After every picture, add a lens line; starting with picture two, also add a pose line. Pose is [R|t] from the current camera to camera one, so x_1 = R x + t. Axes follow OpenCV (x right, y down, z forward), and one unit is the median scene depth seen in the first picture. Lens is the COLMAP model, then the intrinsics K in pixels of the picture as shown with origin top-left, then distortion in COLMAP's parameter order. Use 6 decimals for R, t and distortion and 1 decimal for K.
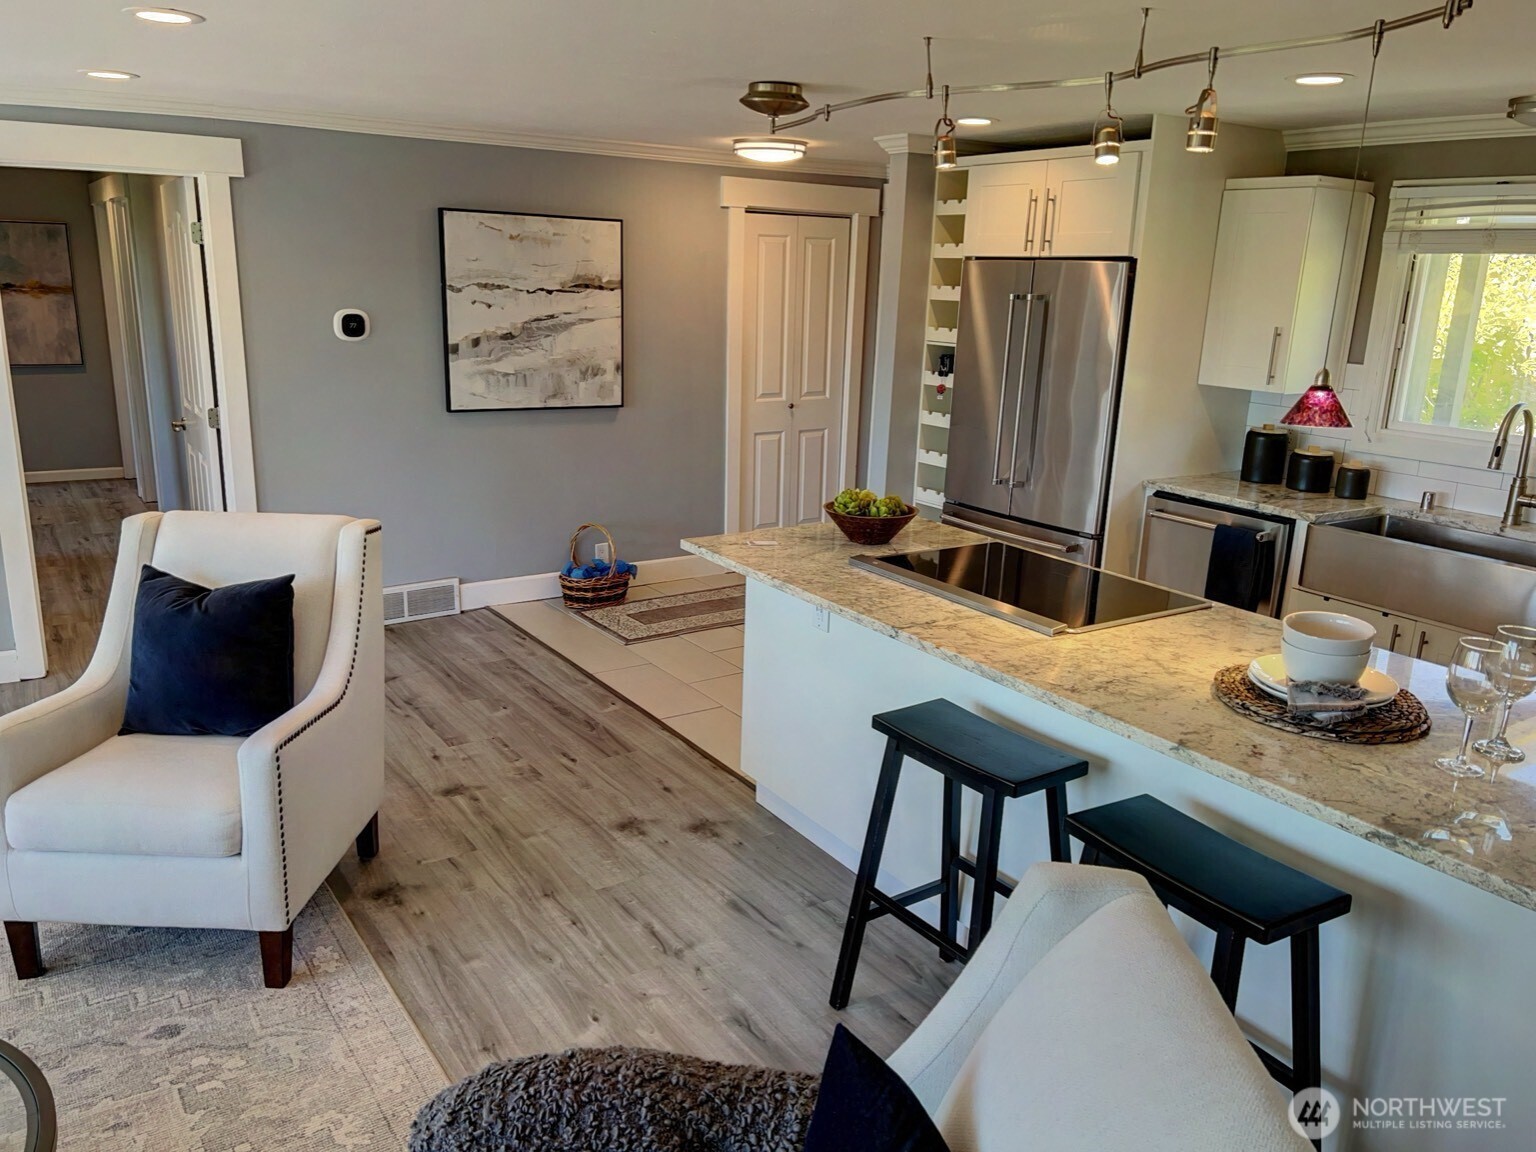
lens RADIAL K [[1154.5, 0, 770.8], [0, 1154.5, 572.1], [0, 0, 1]] dist [0.068679, -0.087480]
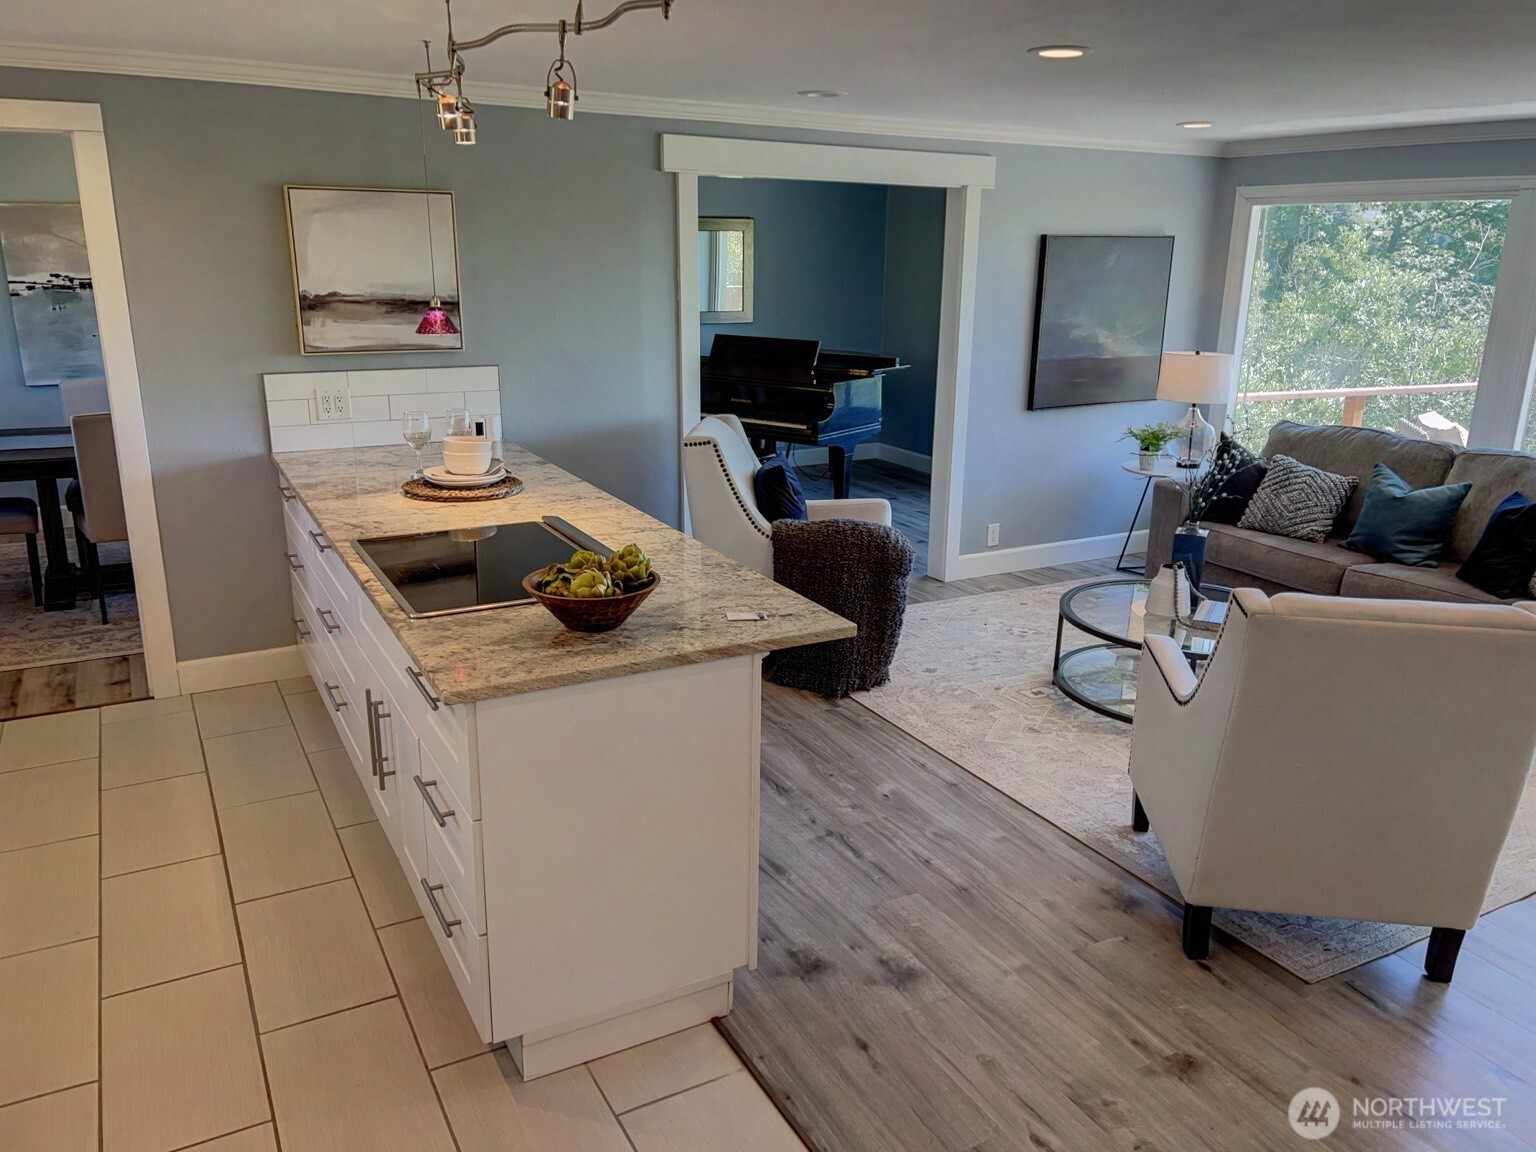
lens RADIAL K [[1154.5, 0, 770.8], [0, 1154.5, 572.1], [0, 0, 1]] dist [0.068679, -0.087480]
pose [[-0.994484, -0.072558, 0.075741, -0.058082], [-0.024234, 0.861529, 0.507130, -0.323166], [-0.102049, 0.502497, -0.858535, 1.218811]]
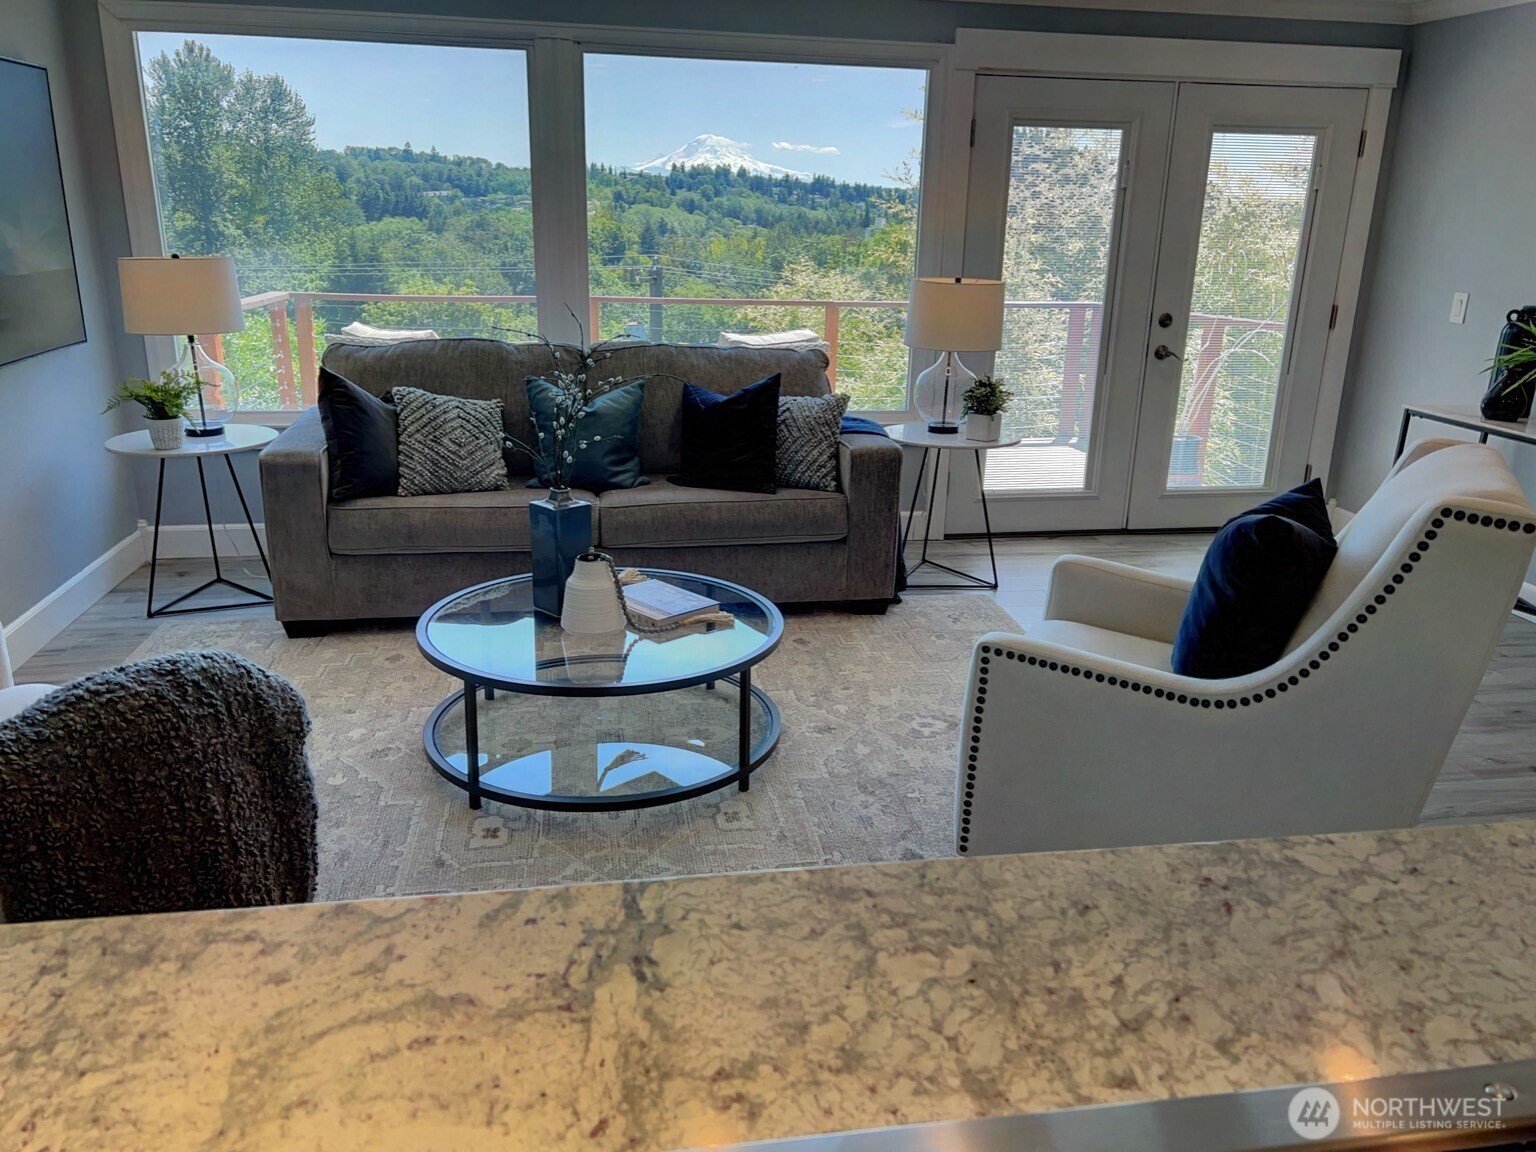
lens RADIAL K [[1154.5, 0, 770.8], [0, 1154.5, 572.1], [0, 0, 1]] dist [0.068679, -0.087480]
pose [[-0.417812, 0.226760, -0.879780, 0.204711], [-0.262285, 0.897017, 0.355763, -0.086502], [0.869851, 0.379395, -0.315309, 0.634520]]
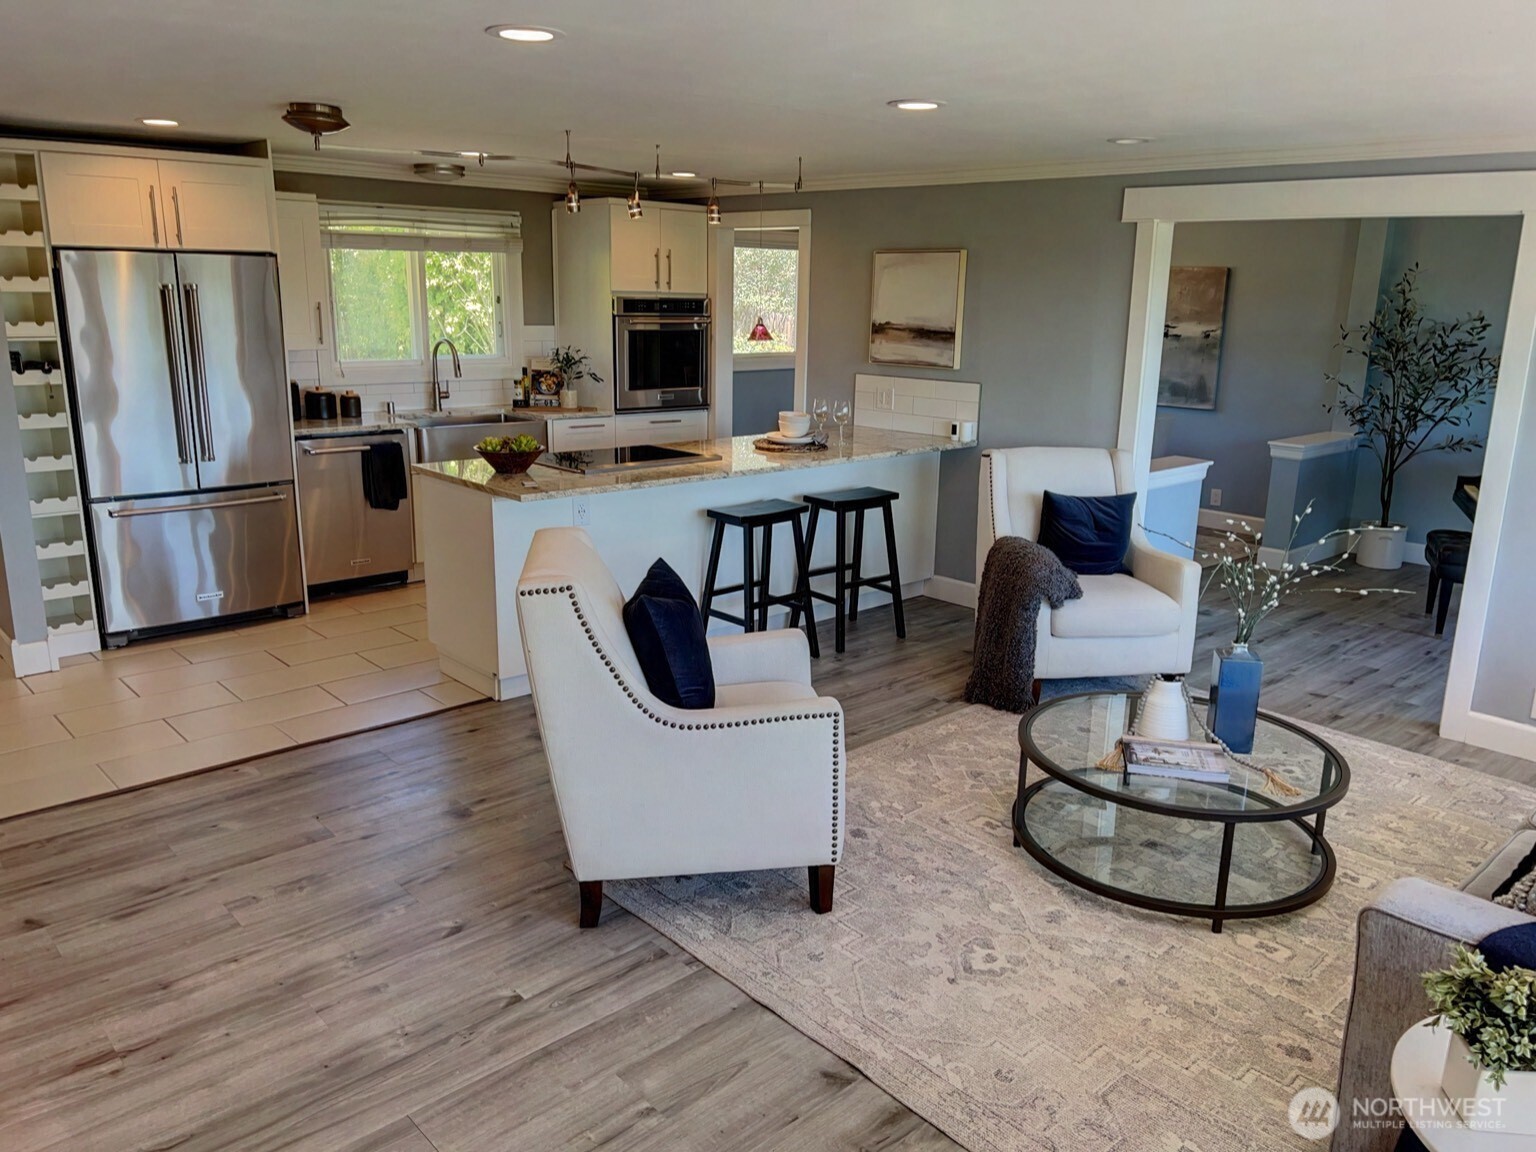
lens RADIAL K [[1154.5, 0, 770.8], [0, 1154.5, 572.1], [0, 0, 1]] dist [0.068679, -0.087480]
pose [[-0.148222, -0.275393, 0.949836, -1.004532], [0.224010, 0.926132, 0.303477, -0.204810], [-0.963250, 0.257755, -0.075582, 0.643017]]
